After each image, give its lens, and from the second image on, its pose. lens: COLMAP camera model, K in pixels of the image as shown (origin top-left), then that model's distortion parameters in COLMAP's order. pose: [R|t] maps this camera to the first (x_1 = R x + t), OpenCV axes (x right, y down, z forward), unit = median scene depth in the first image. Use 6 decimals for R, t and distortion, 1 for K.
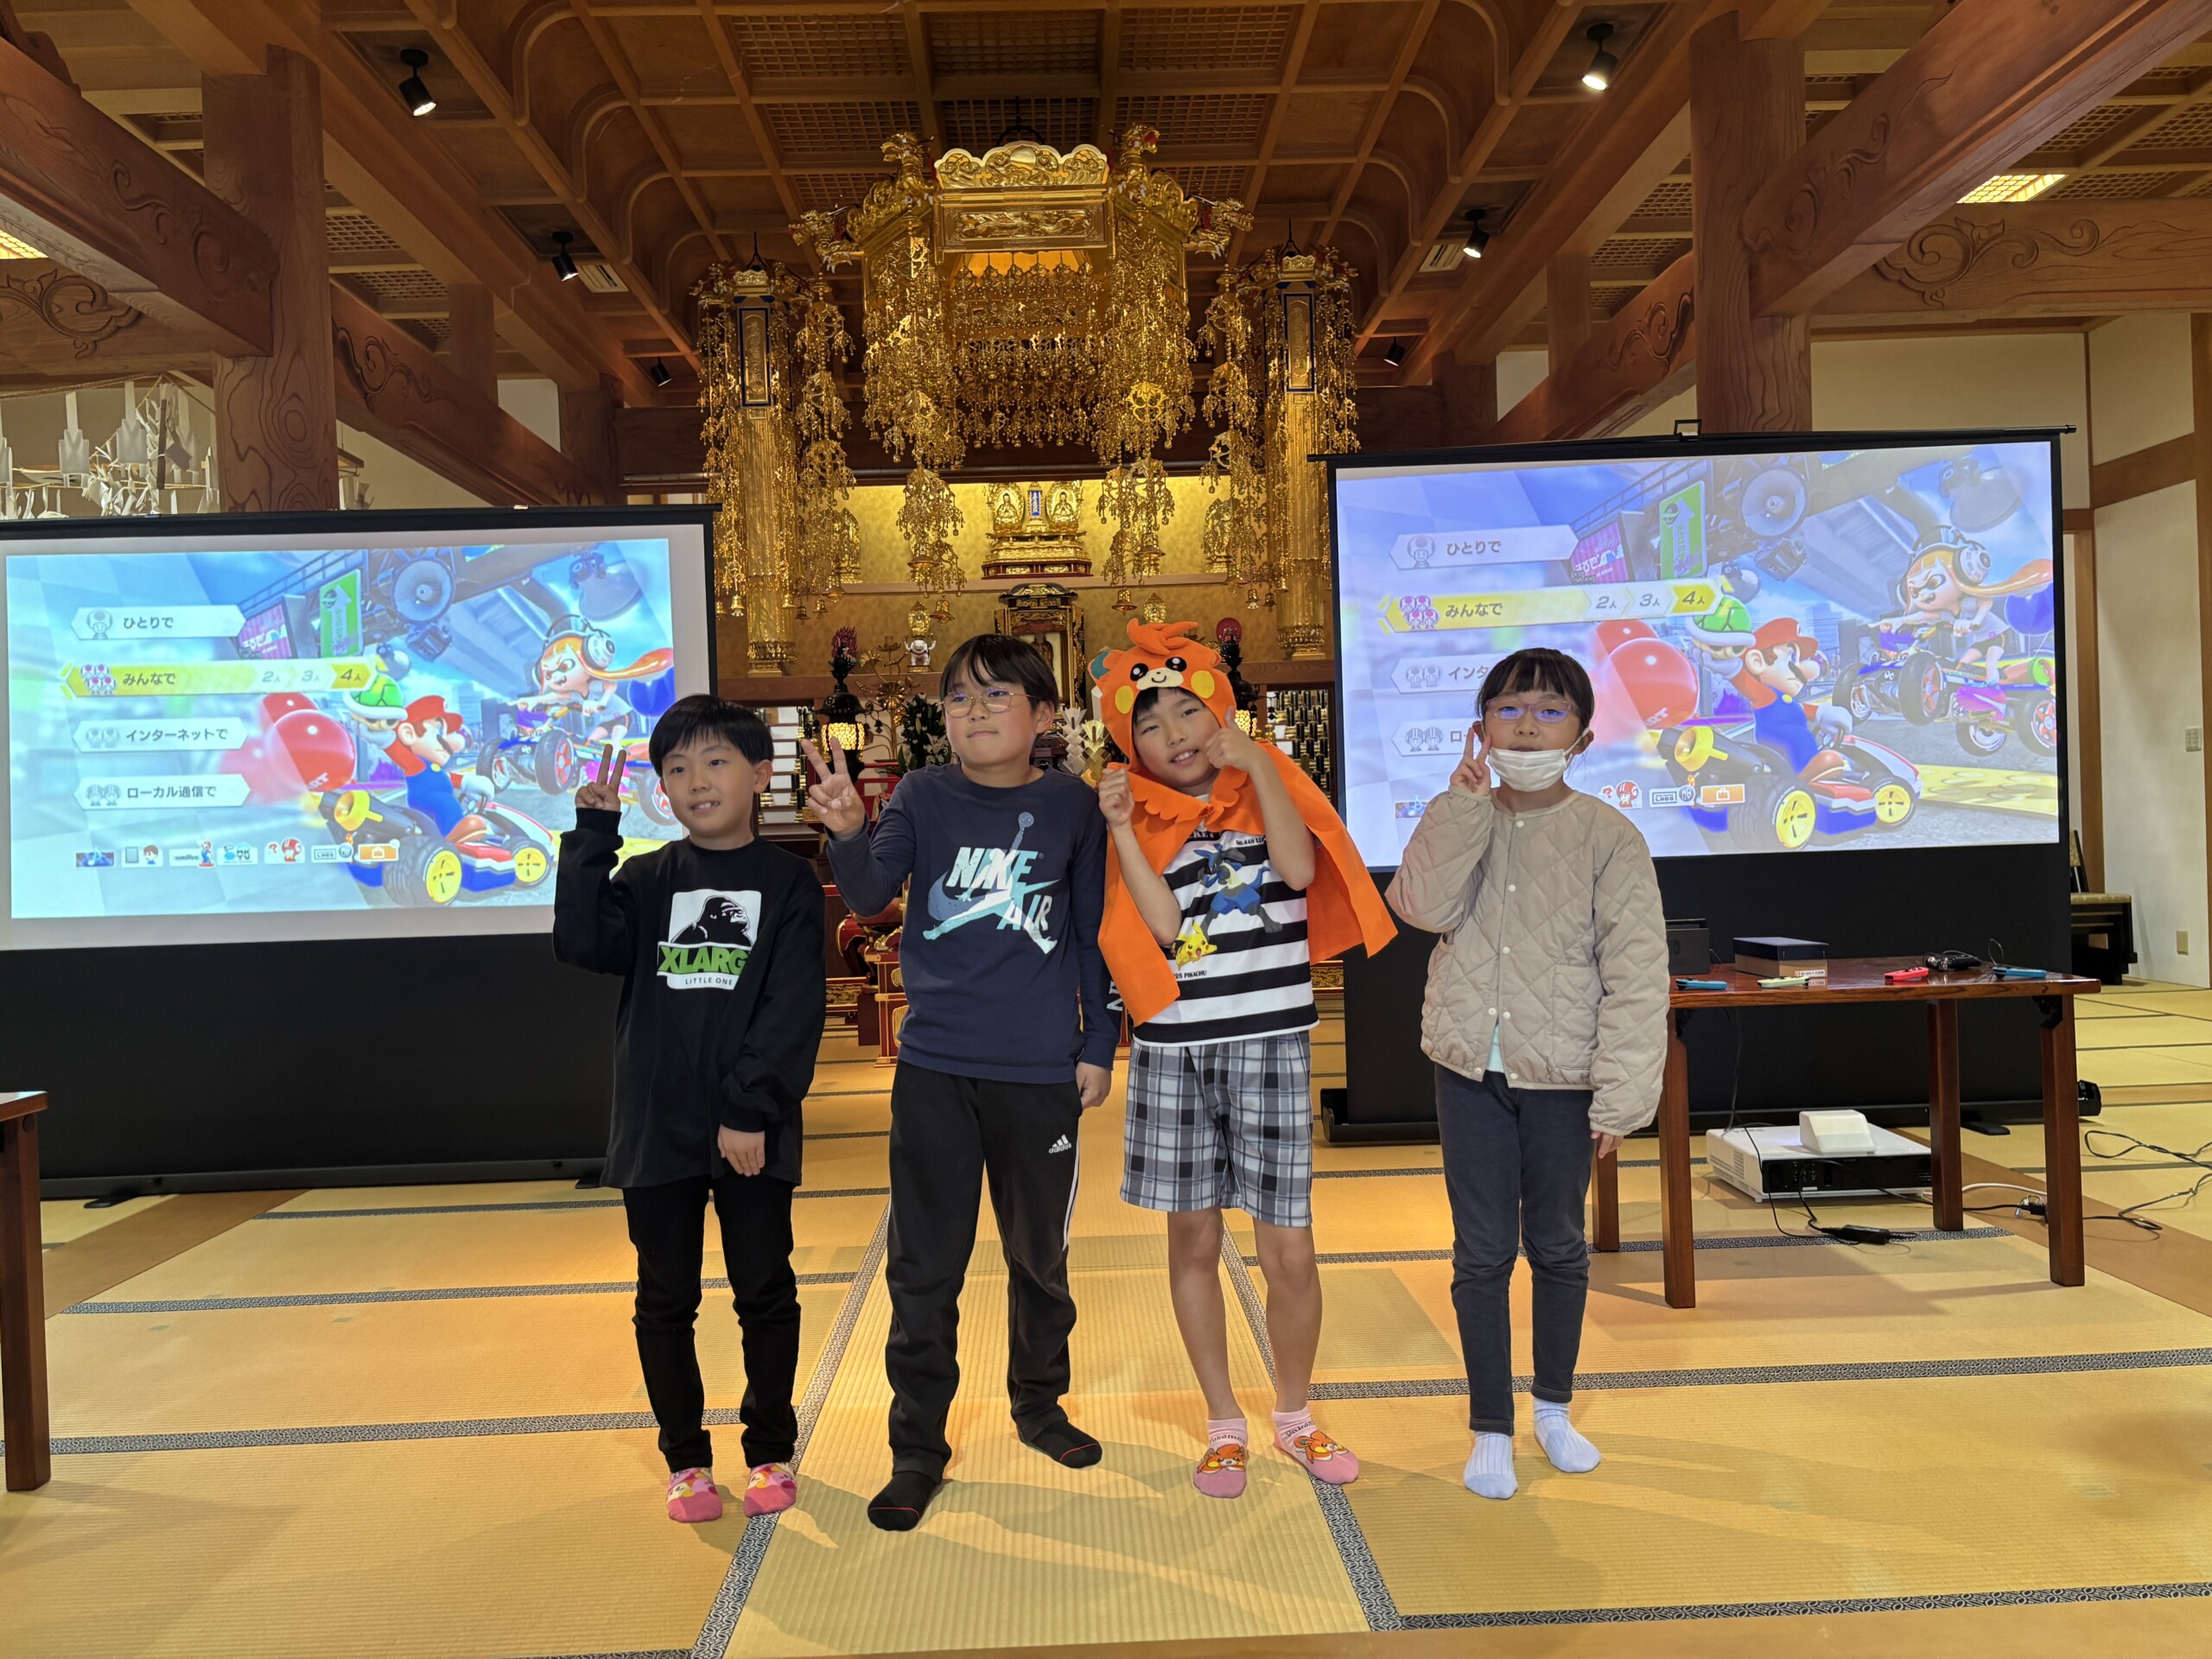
lens RADIAL K [[1658.4, 0, 1086.2], [0, 1658.4, 850.6], [0, 0, 1]] dist [0.026478, -0.027303]
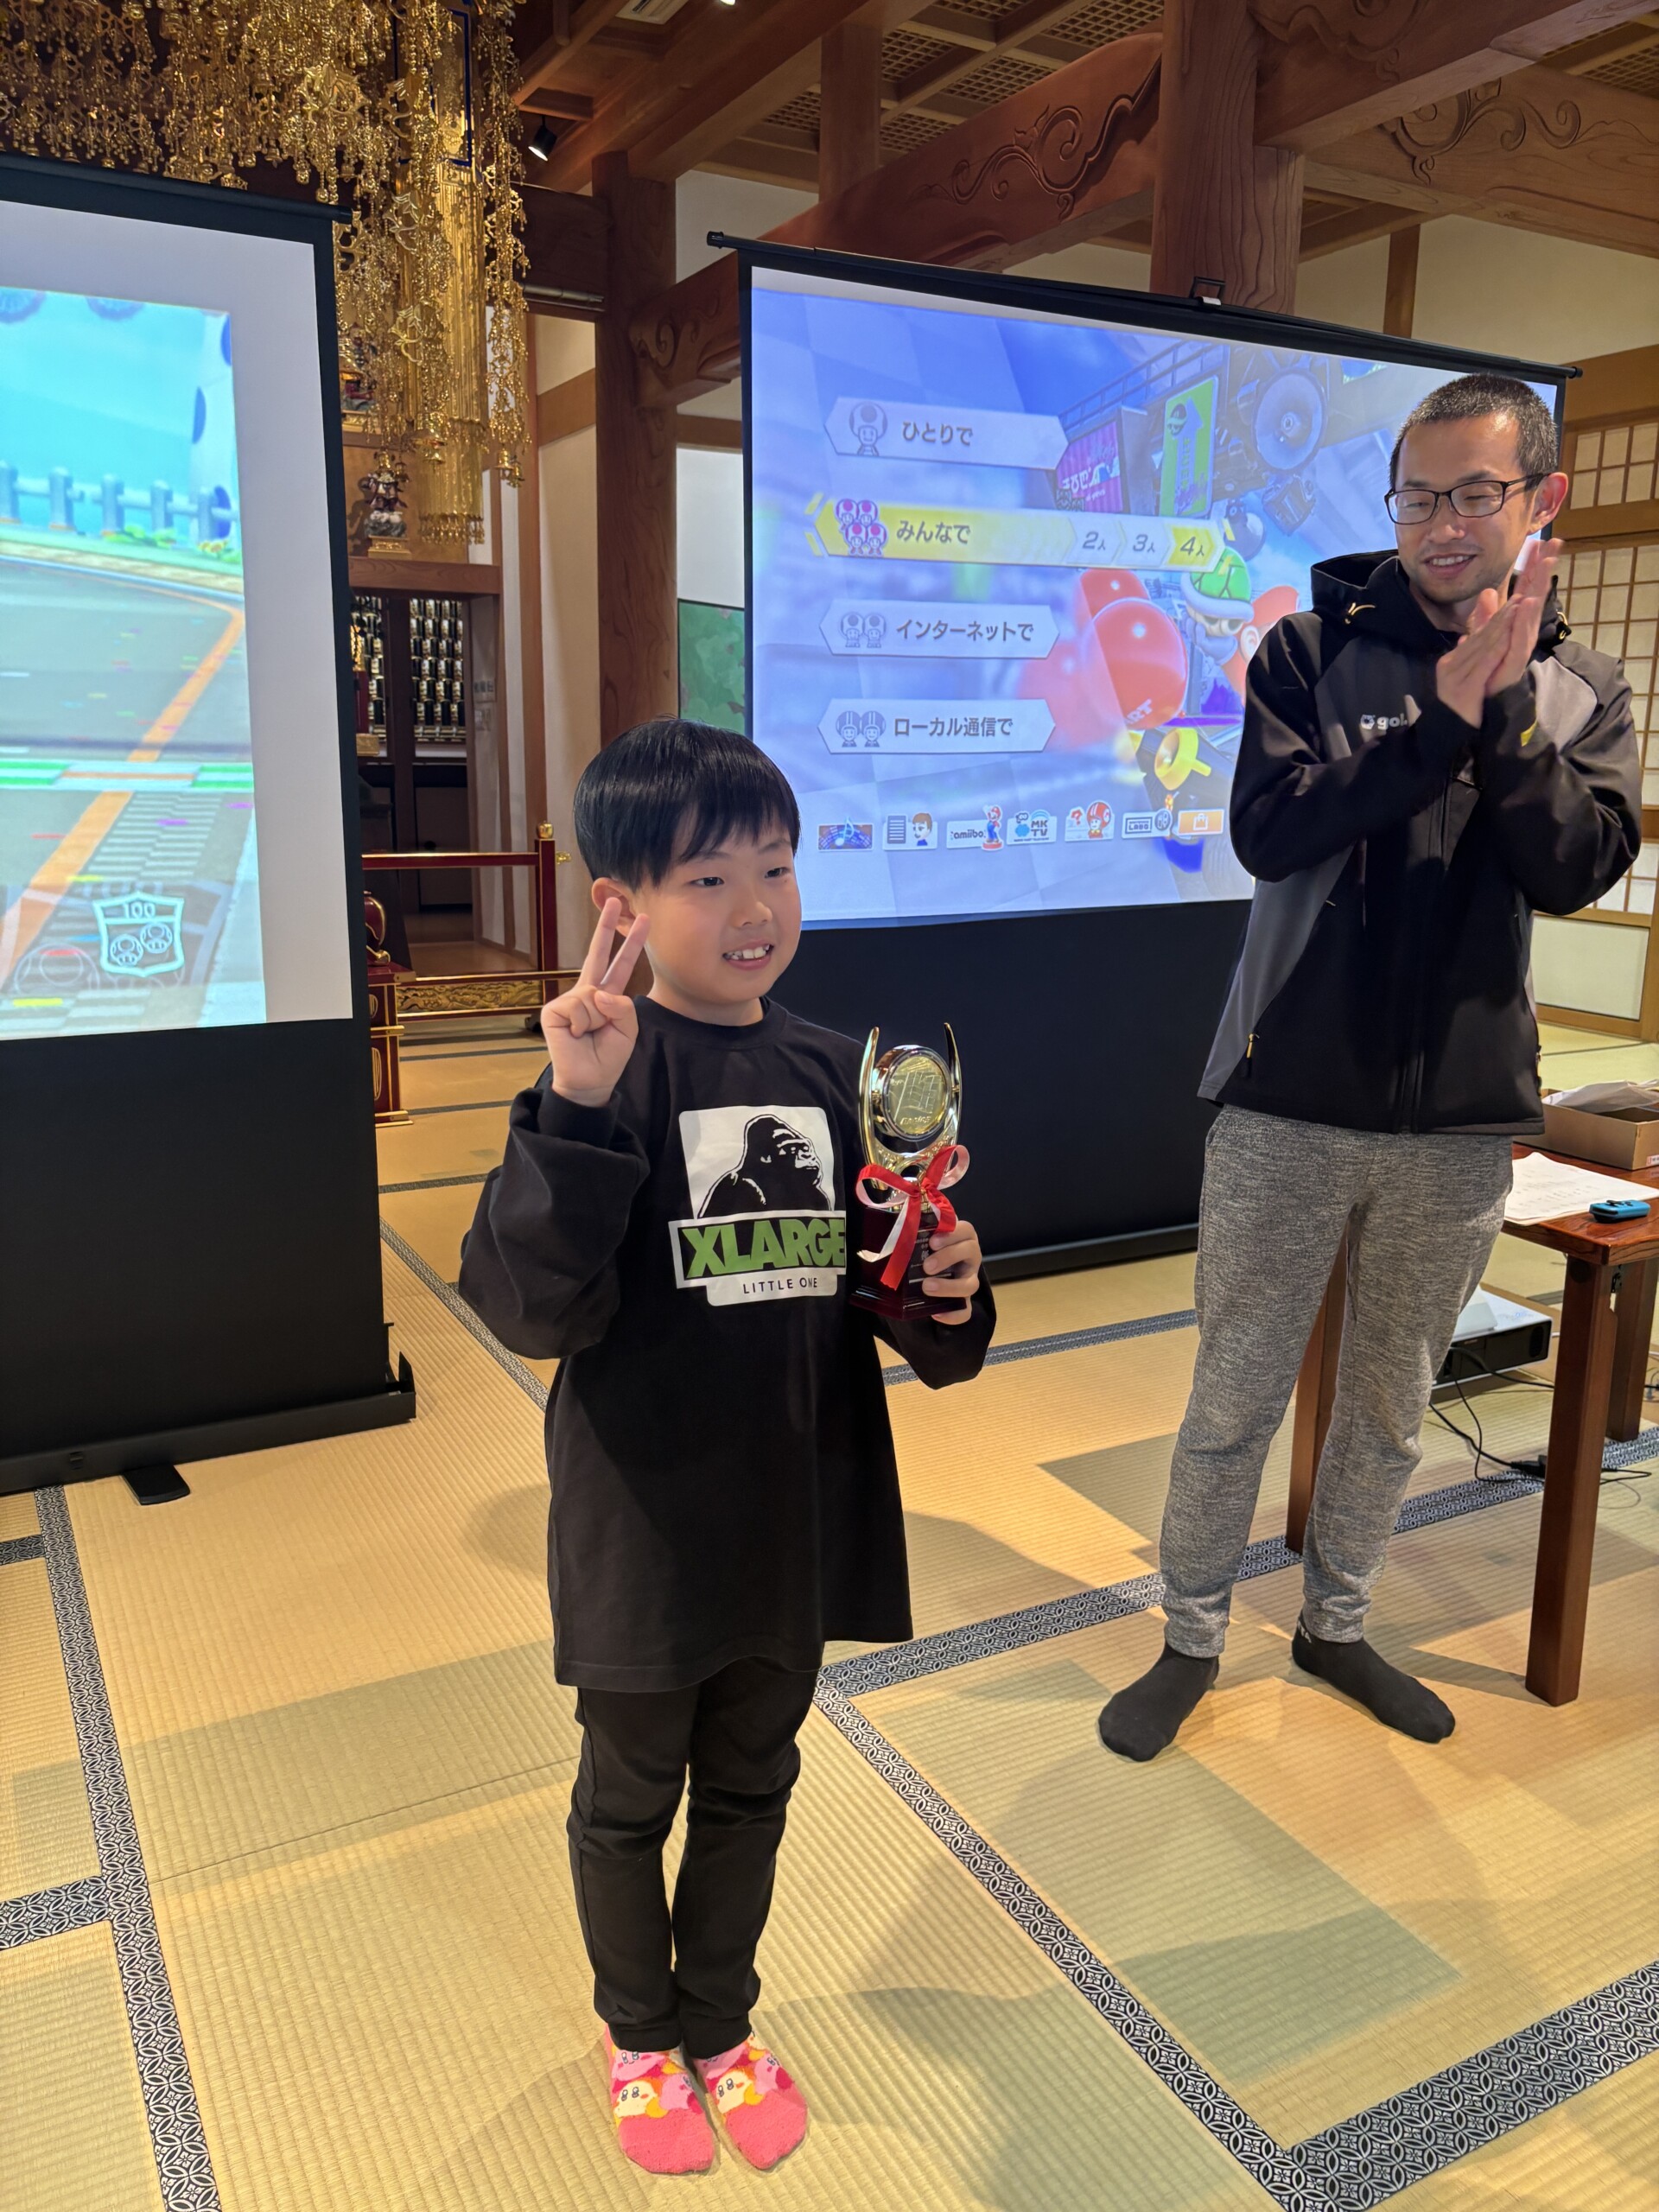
lens RADIAL K [[1658.4, 0, 826.1], [0, 1658.4, 1107.5], [0, 0, 1]] dist [0.026478, -0.027303]
pose [[0.886770, -0.055097, 0.458915, -0.090653], [-0.038465, 0.980629, 0.192060, -0.033019], [-0.460607, -0.187965, 0.867473, 0.291352]]
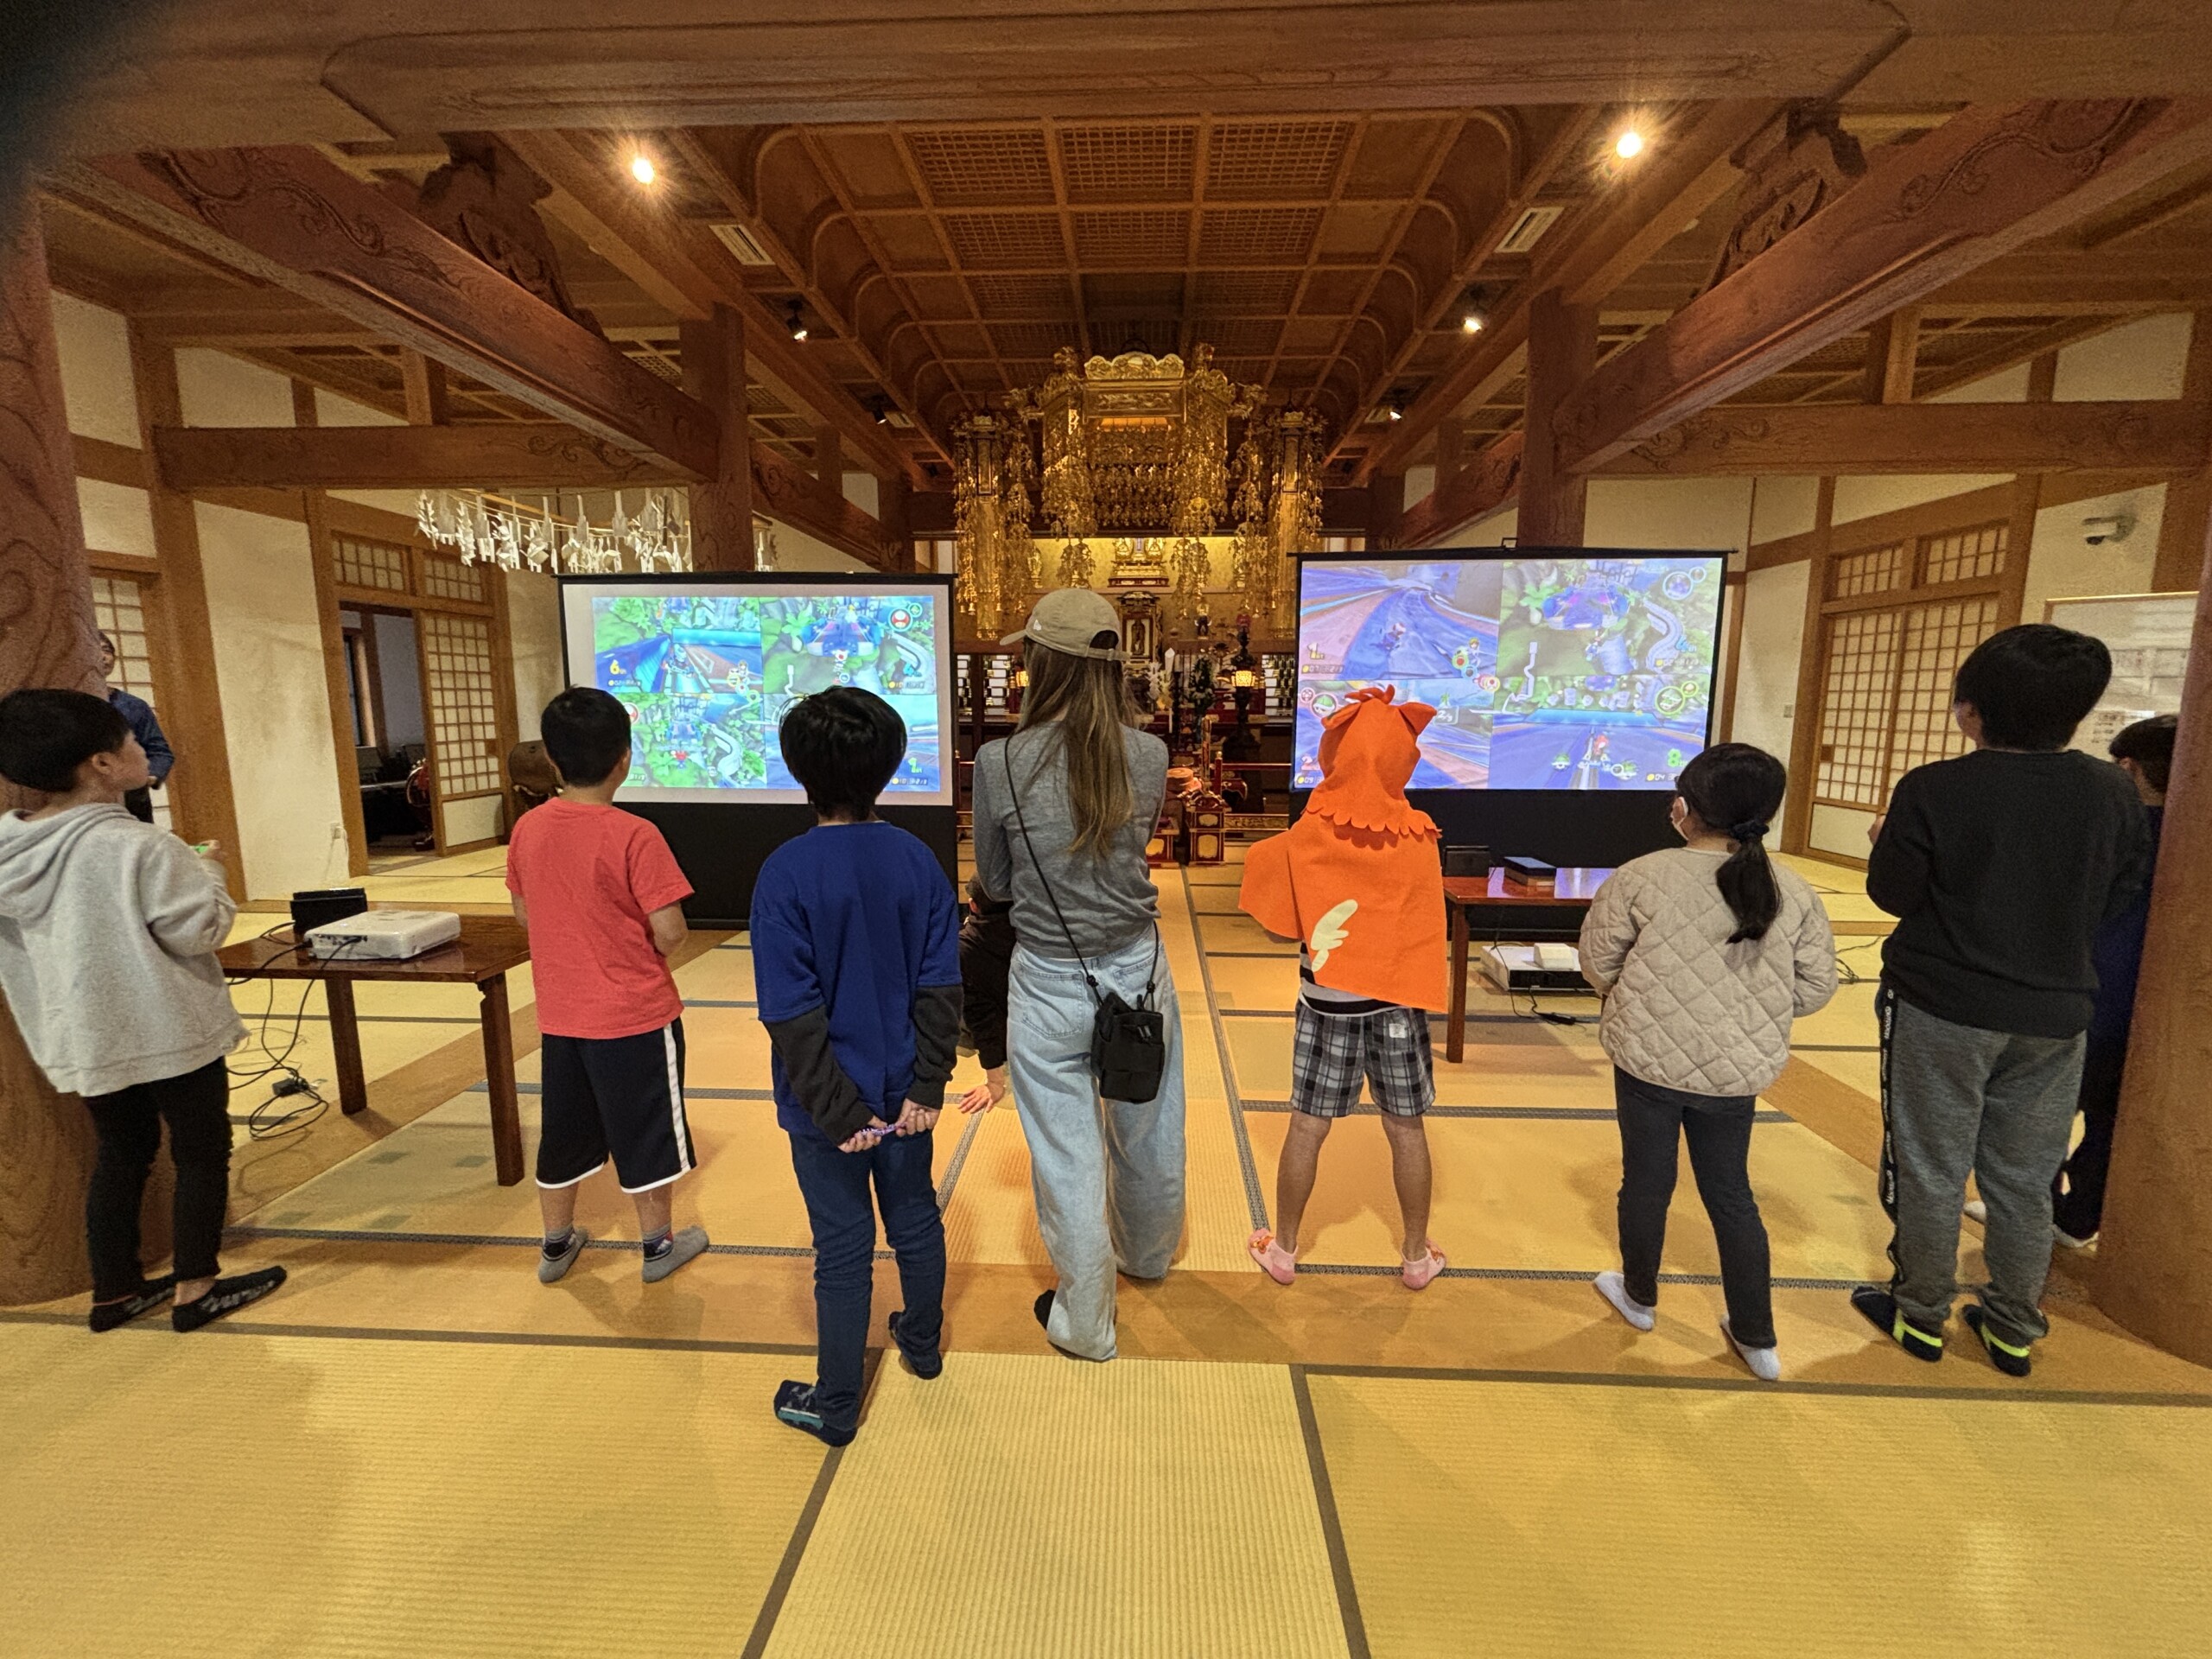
lens RADIAL K [[885.6, 0, 1100.9], [0, 885.6, 835.0], [0, 0, 1]] dist [-0.005932, -0.001066]
pose [[0.996808, 0.045932, -0.065303, 0.008542], [-0.036609, 0.989838, 0.137403, -0.046898], [0.070951, -0.134574, 0.988360, 0.014312]]
